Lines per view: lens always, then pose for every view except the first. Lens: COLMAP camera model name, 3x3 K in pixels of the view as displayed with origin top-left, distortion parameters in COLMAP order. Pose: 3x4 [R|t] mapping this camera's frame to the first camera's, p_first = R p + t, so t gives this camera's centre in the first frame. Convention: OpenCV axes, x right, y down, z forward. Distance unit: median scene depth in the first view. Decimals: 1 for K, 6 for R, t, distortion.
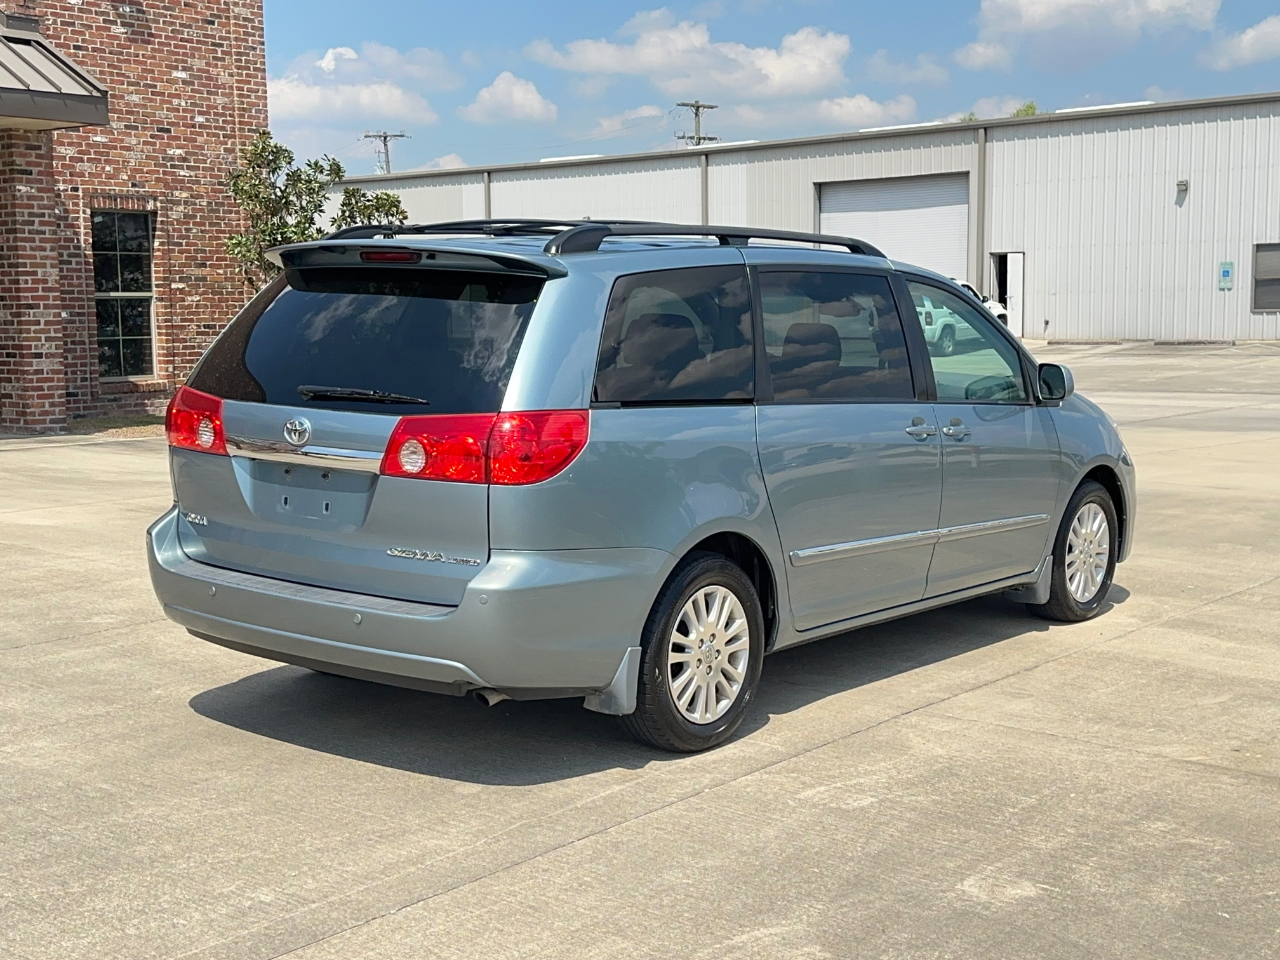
lens RADIAL K [[1735.5, 0, 640.0], [0, 1735.5, 480.0], [0, 0, 1]] dist [0.211649, -0.477626]
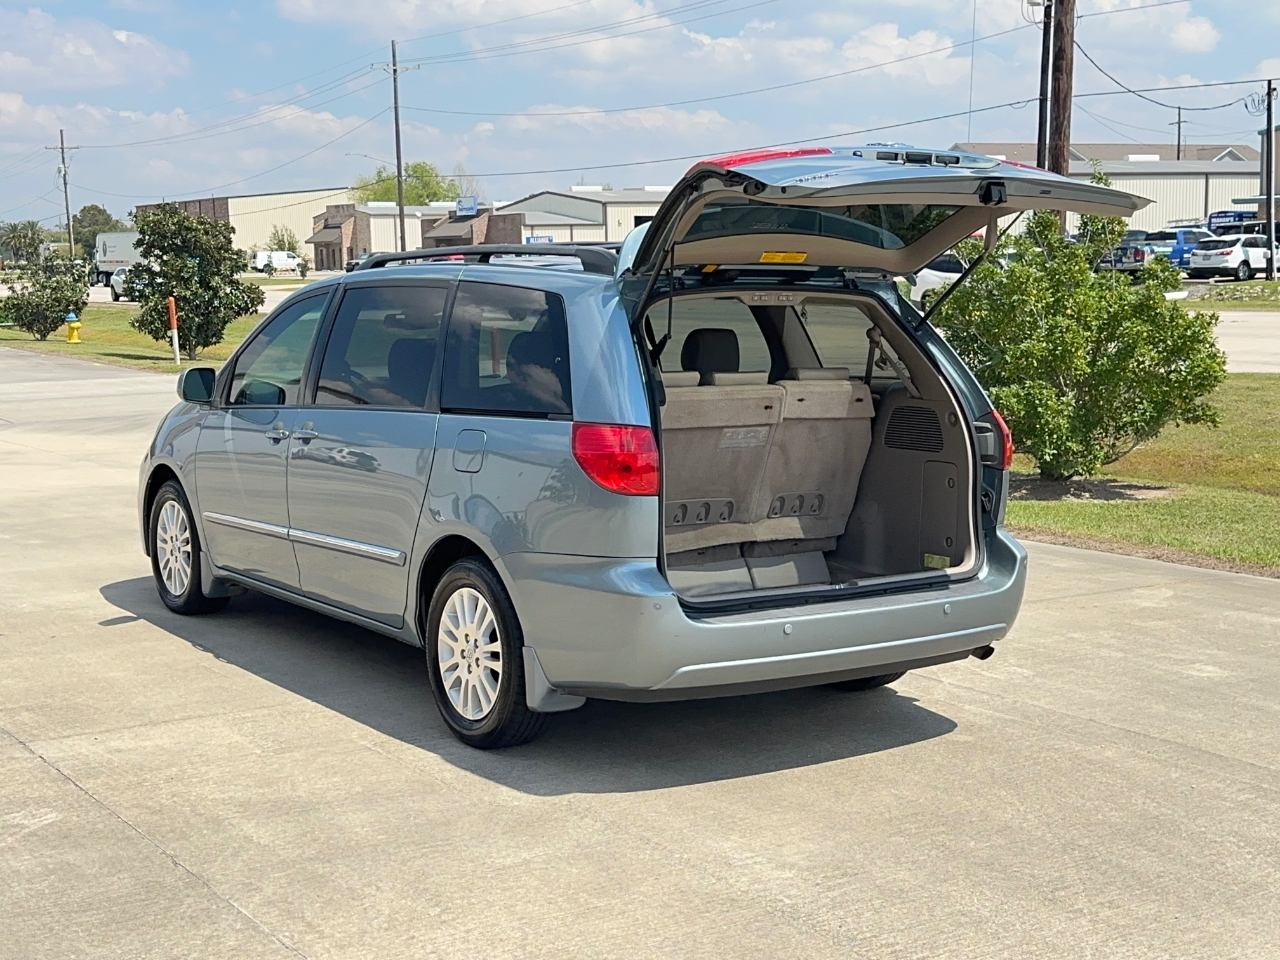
lens RADIAL K [[1735.5, 0, 640.0], [0, 1735.5, 480.0], [0, 0, 1]] dist [0.211649, -0.477626]
pose [[0.305806, -0.115291, 0.945088, -0.419205], [0.110550, 0.990227, 0.085026, -0.039087], [-0.945654, 0.078478, 0.315563, 0.275173]]
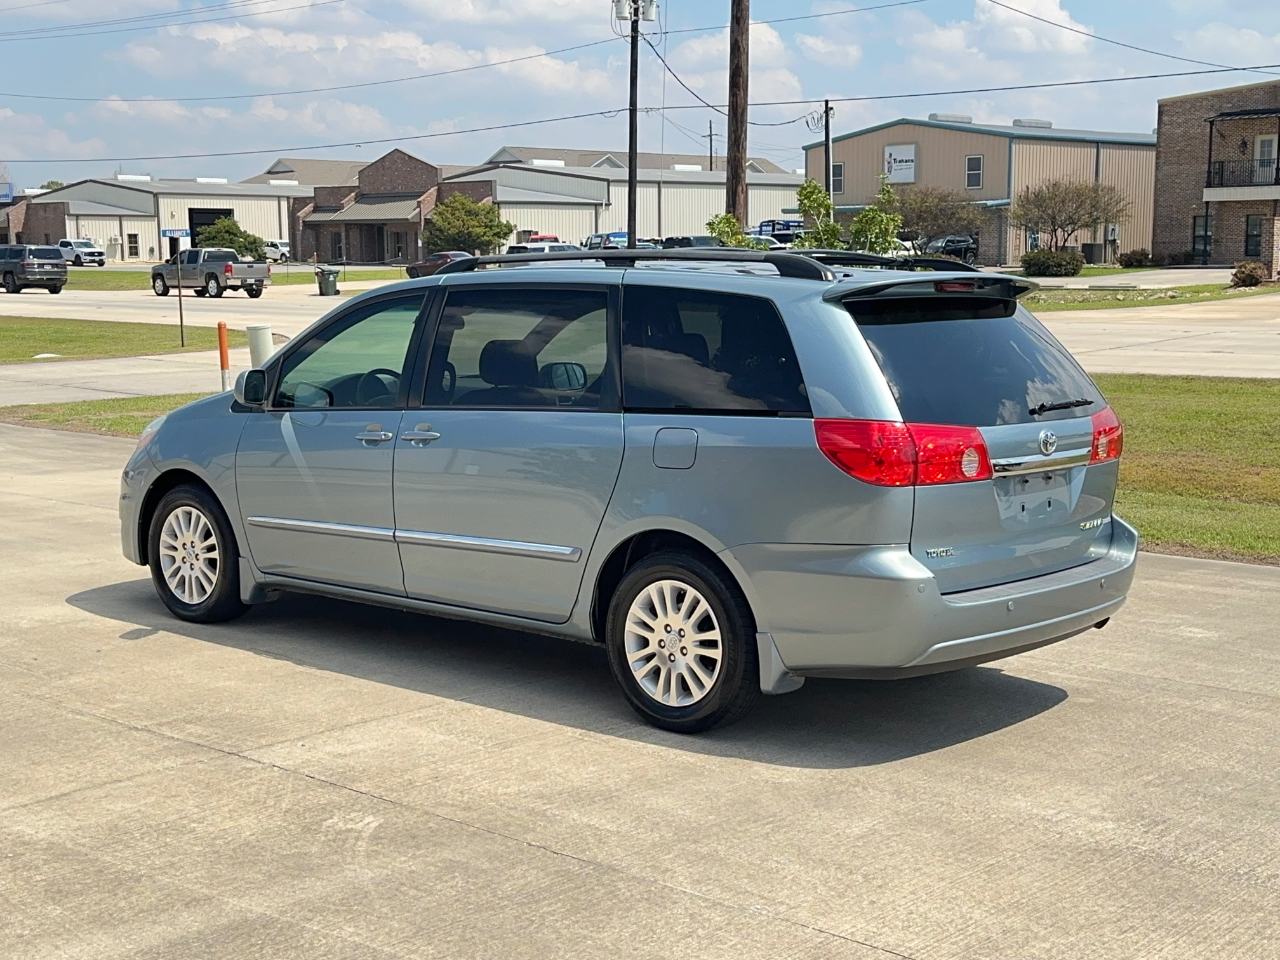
lens RADIAL K [[1724.2, 0, 635.0], [0, 1724.2, 479.7], [0, 0, 1]] dist [0.192495, -0.373765]
pose [[0.049950, -0.120889, 0.991409, -0.460668], [0.105852, 0.987698, 0.115103, -0.056081], [-0.993127, 0.099193, 0.062132, 0.413337]]
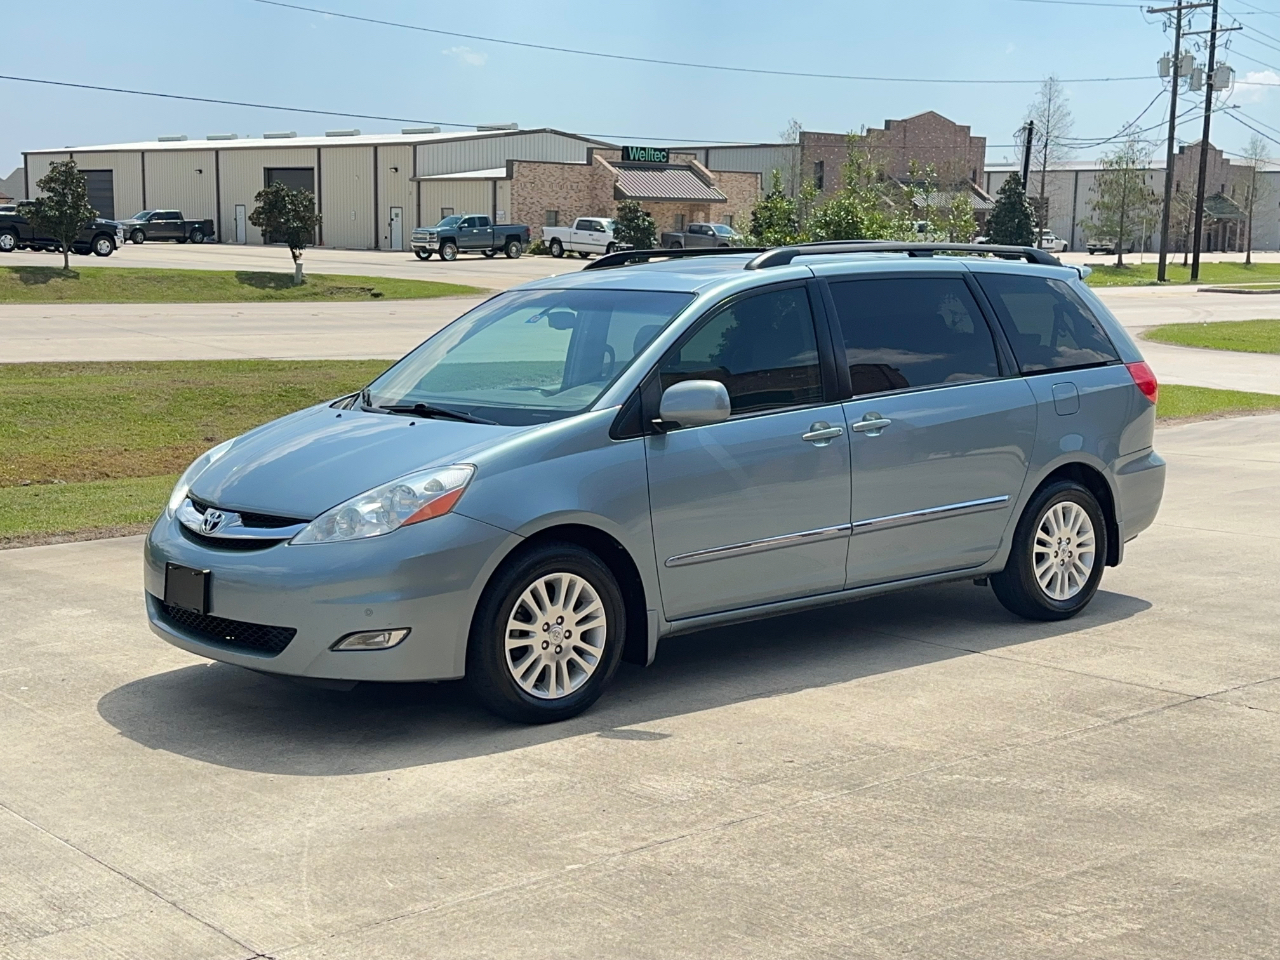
lens RADIAL K [[1724.2, 0, 635.0], [0, 1724.2, 479.7], [0, 0, 1]] dist [0.192495, -0.373765]
pose [[-0.977343, -0.030838, 0.209403, -0.059385], [0.018710, 0.972870, 0.230596, -0.112955], [-0.210833, 0.229290, -0.950250, 0.936858]]
